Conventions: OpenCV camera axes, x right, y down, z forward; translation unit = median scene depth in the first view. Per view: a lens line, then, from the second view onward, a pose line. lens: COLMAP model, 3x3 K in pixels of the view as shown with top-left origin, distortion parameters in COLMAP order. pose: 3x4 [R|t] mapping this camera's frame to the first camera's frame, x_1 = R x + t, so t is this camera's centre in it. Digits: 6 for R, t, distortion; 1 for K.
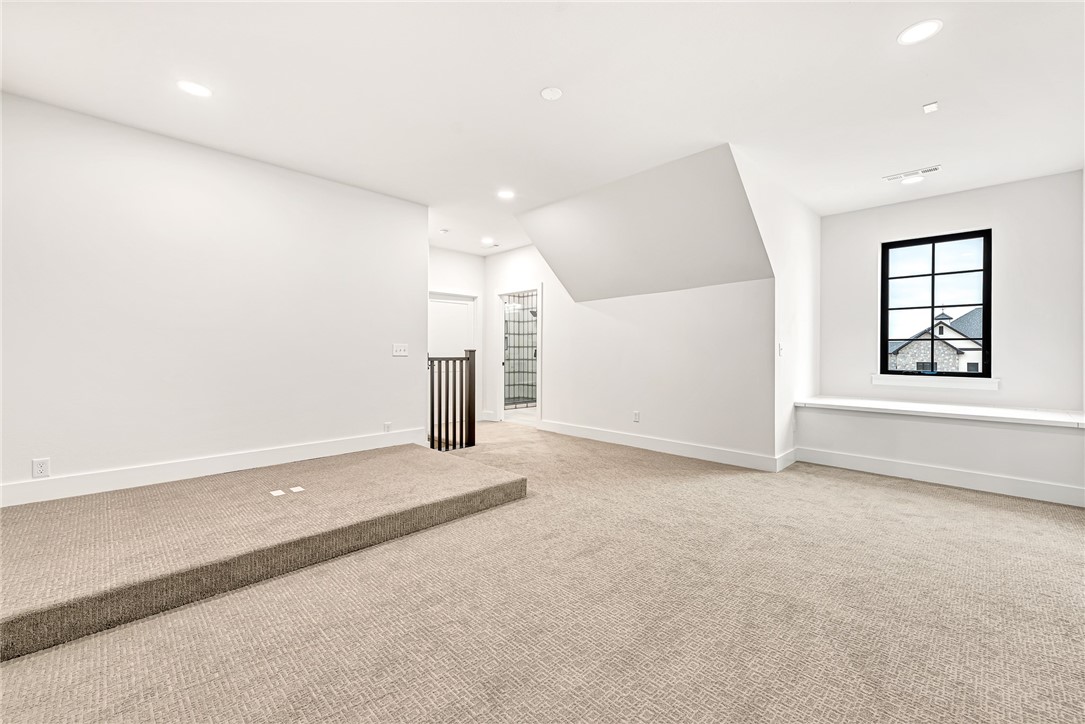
lens RADIAL K [[434.1, 0, 542.5], [0, 434.1, 362.0], [0, 0, 1]] dist [0.002876, 0.000123]
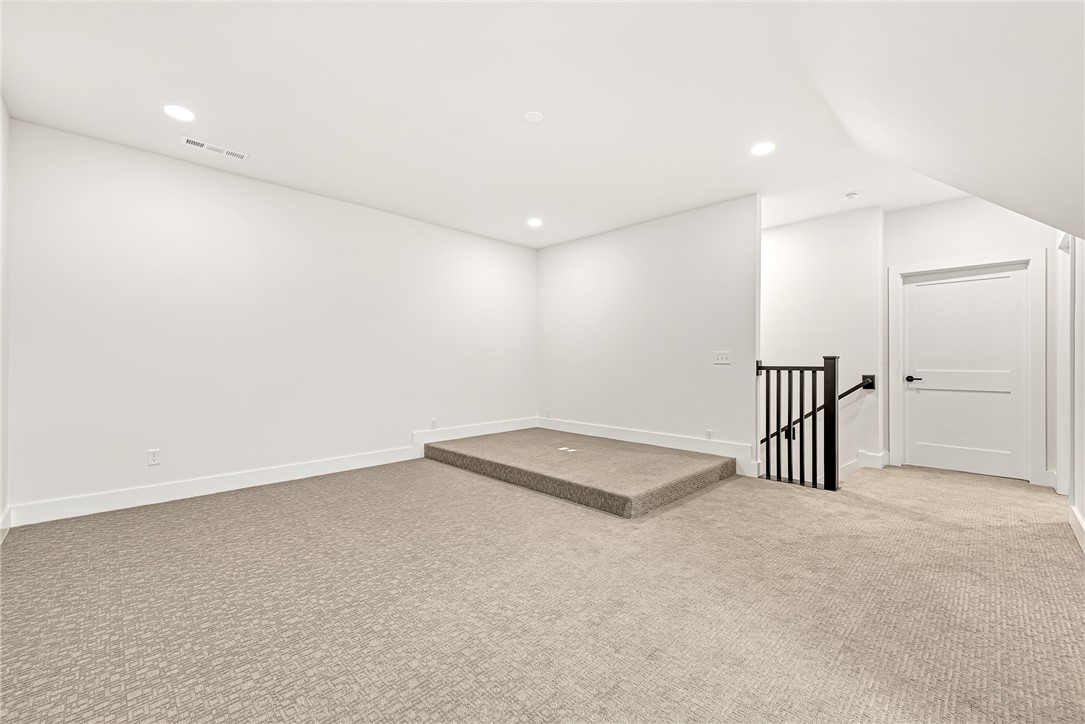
lens RADIAL K [[434.1, 0, 542.5], [0, 434.1, 362.0], [0, 0, 1]] dist [0.002876, 0.000123]
pose [[-0.012017, 0.000088, -0.999928, 0.591308], [-0.021199, 0.999775, 0.000342, -0.009550], [0.999703, 0.021201, -0.012012, 0.560937]]
